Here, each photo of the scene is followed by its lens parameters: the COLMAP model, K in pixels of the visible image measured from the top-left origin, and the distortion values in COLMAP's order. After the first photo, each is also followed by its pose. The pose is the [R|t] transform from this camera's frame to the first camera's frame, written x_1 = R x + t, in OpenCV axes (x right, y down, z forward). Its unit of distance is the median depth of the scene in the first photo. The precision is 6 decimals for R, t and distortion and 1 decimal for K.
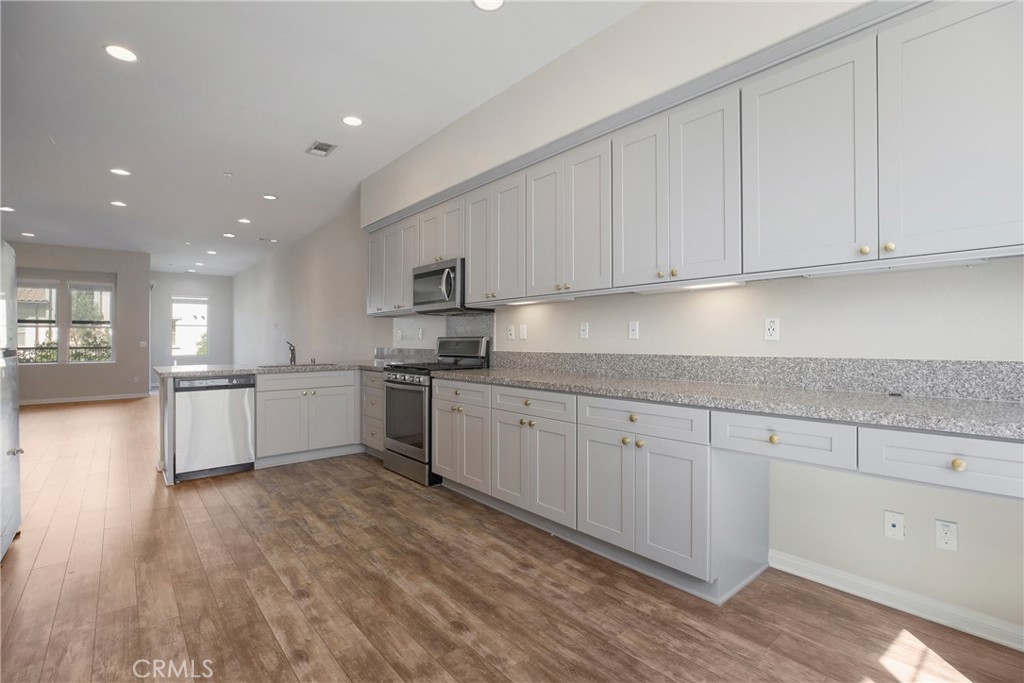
lens RADIAL K [[470.5, 0, 512.0], [0, 470.5, 341.5], [0, 0, 1]] dist [0.026948, -0.000613]
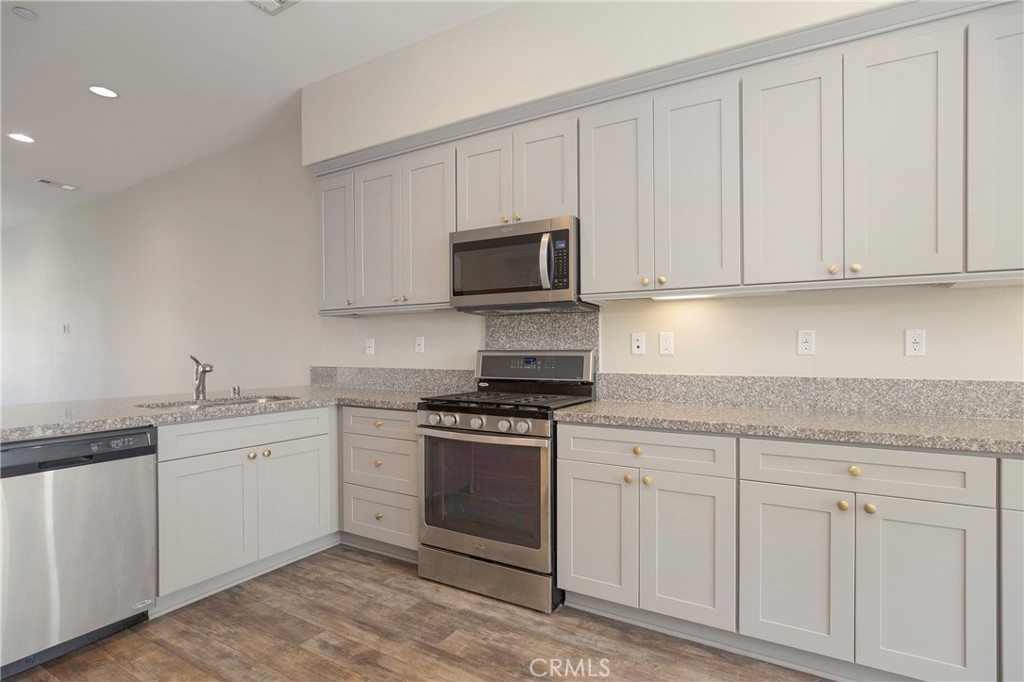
lens RADIAL K [[481.1, 0, 512.9], [0, 481.1, 374.6], [0, 0, 1]] dist [-0.002816, 0.001285]
pose [[0.936255, -0.006059, 0.351269, -0.381431], [-0.006273, 0.999404, 0.033960, 0.000690], [-0.351266, -0.033999, 0.935658, 0.437982]]
